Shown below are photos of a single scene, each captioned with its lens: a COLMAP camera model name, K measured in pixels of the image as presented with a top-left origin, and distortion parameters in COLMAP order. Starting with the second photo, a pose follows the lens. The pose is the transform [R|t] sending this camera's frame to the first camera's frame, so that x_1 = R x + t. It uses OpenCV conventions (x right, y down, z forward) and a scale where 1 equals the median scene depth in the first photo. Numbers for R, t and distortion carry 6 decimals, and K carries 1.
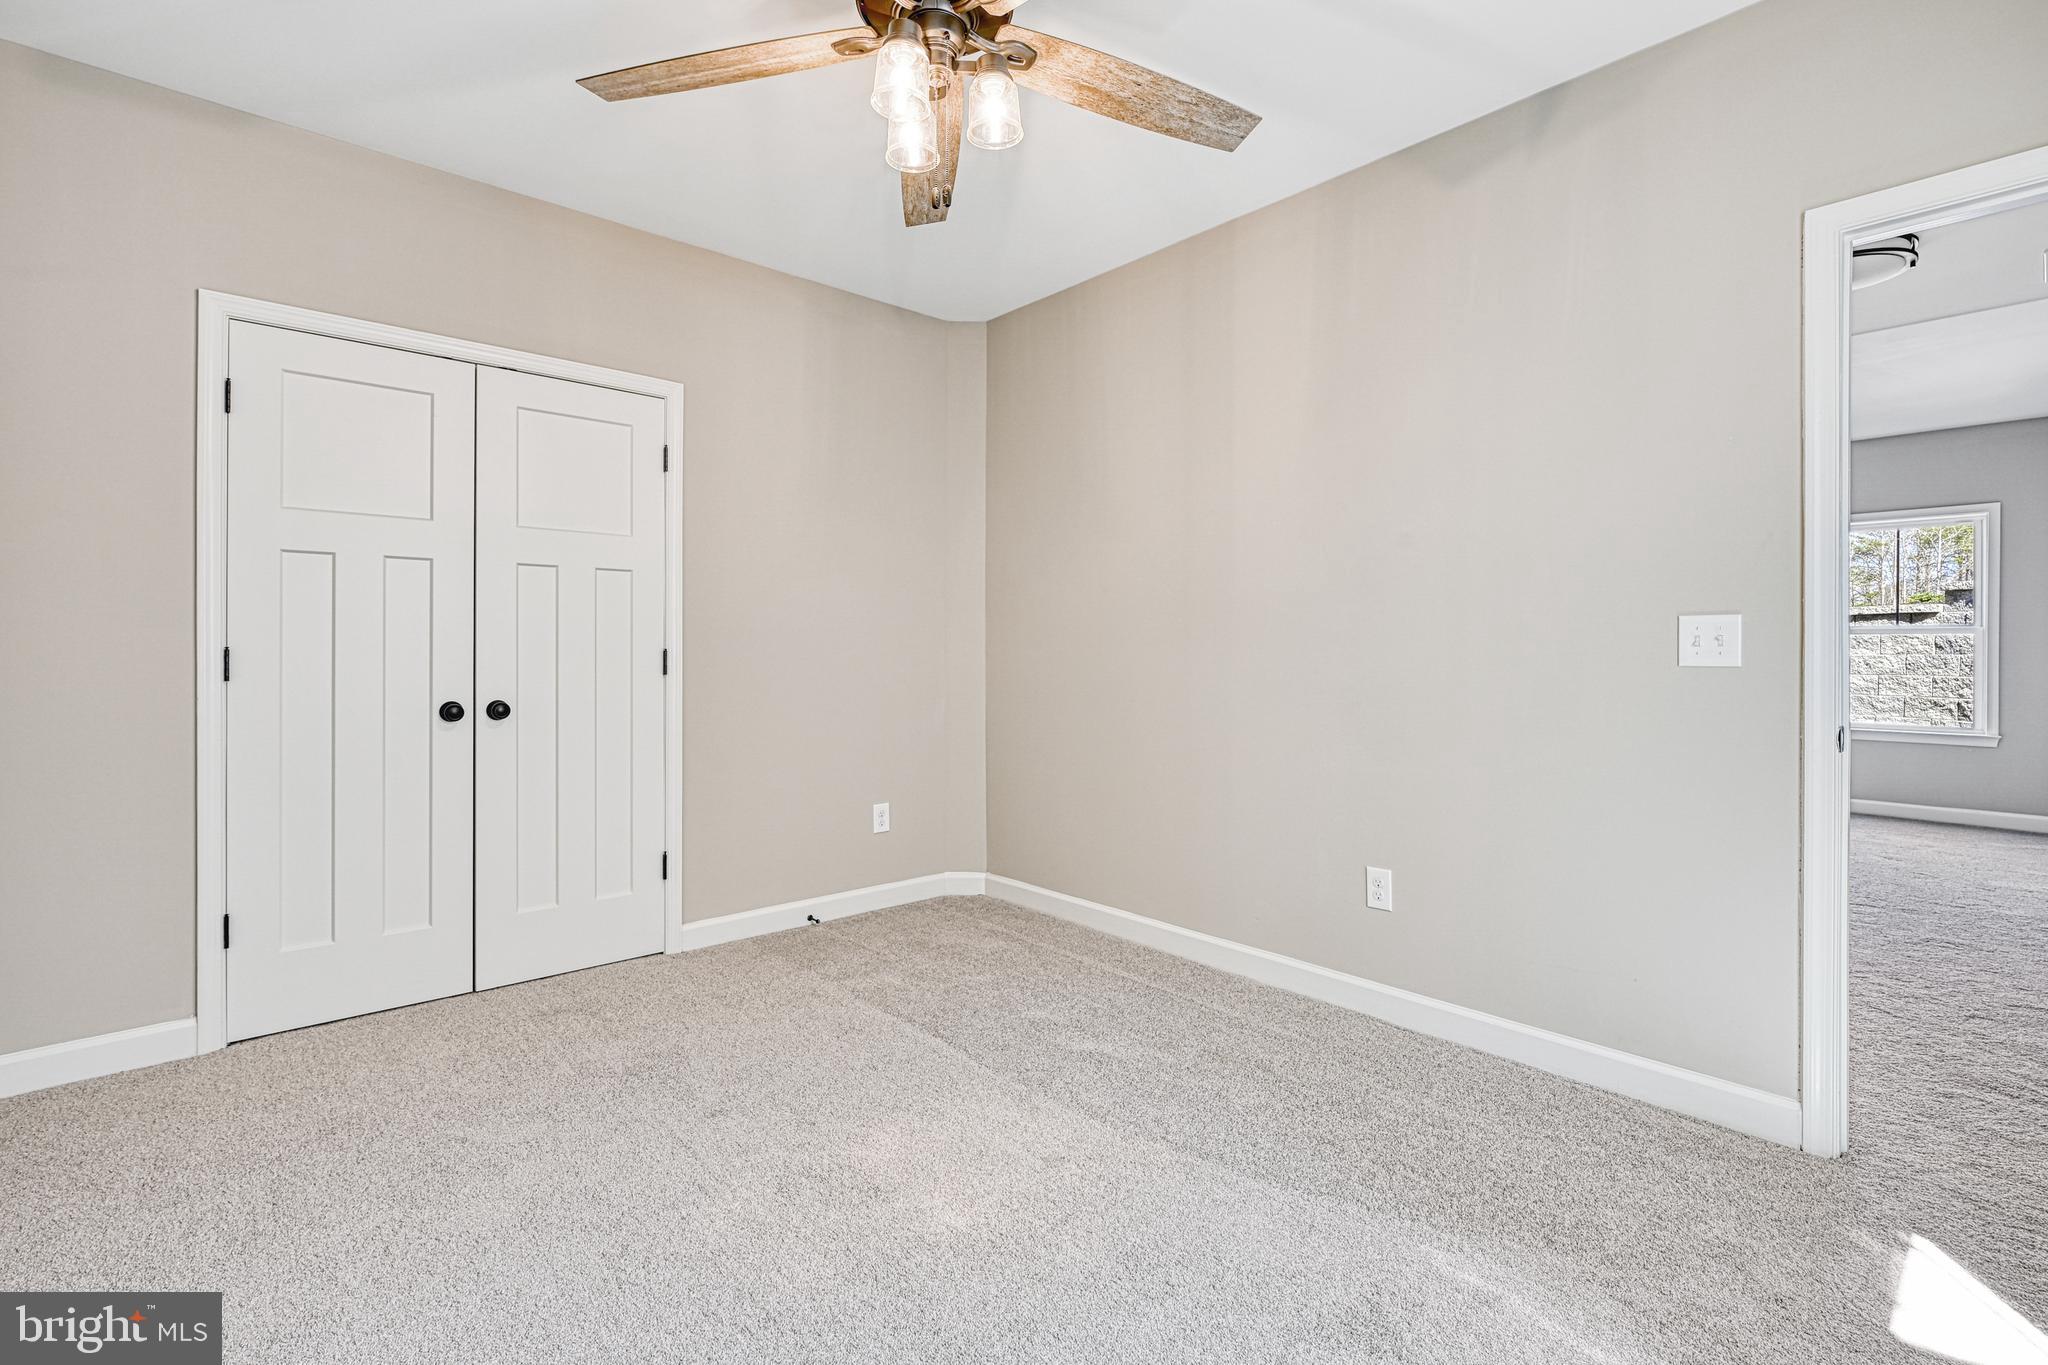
lens RADIAL K [[927.1, 0, 1023.4], [0, 927.1, 653.2], [0, 0, 1]] dist [-0.000202, 0.000087]
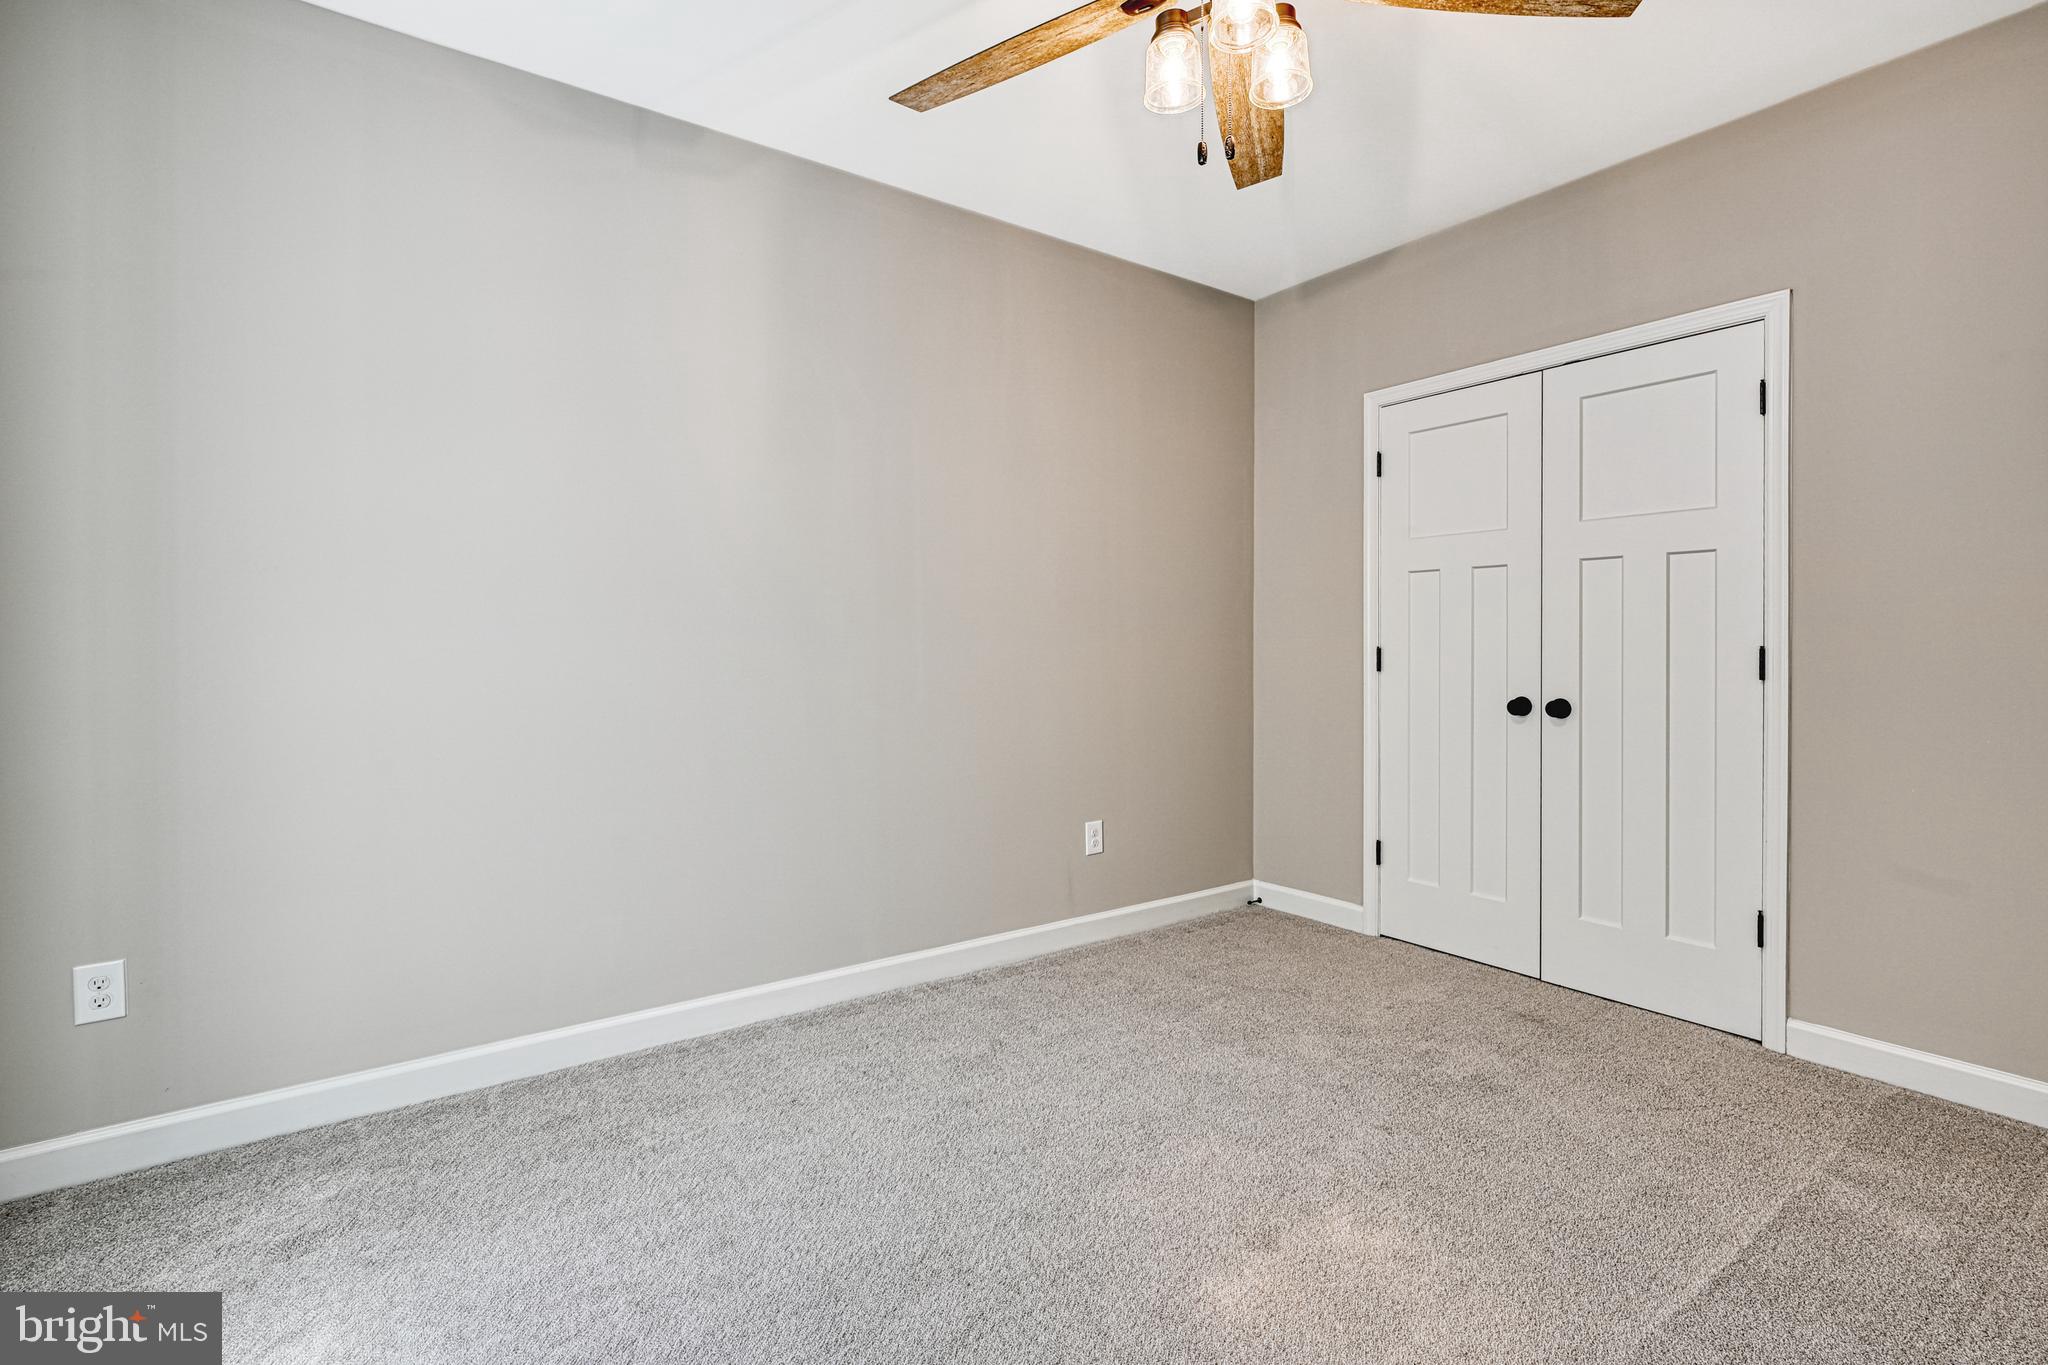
lens RADIAL K [[927.1, 0, 1023.4], [0, 927.1, 653.2], [0, 0, 1]] dist [-0.000202, 0.000087]
pose [[-0.098685, 0.005195, -0.995105, 0.489924], [0.001047, 0.999986, 0.005117, -0.004200], [0.995118, -0.000537, -0.098689, 0.529608]]
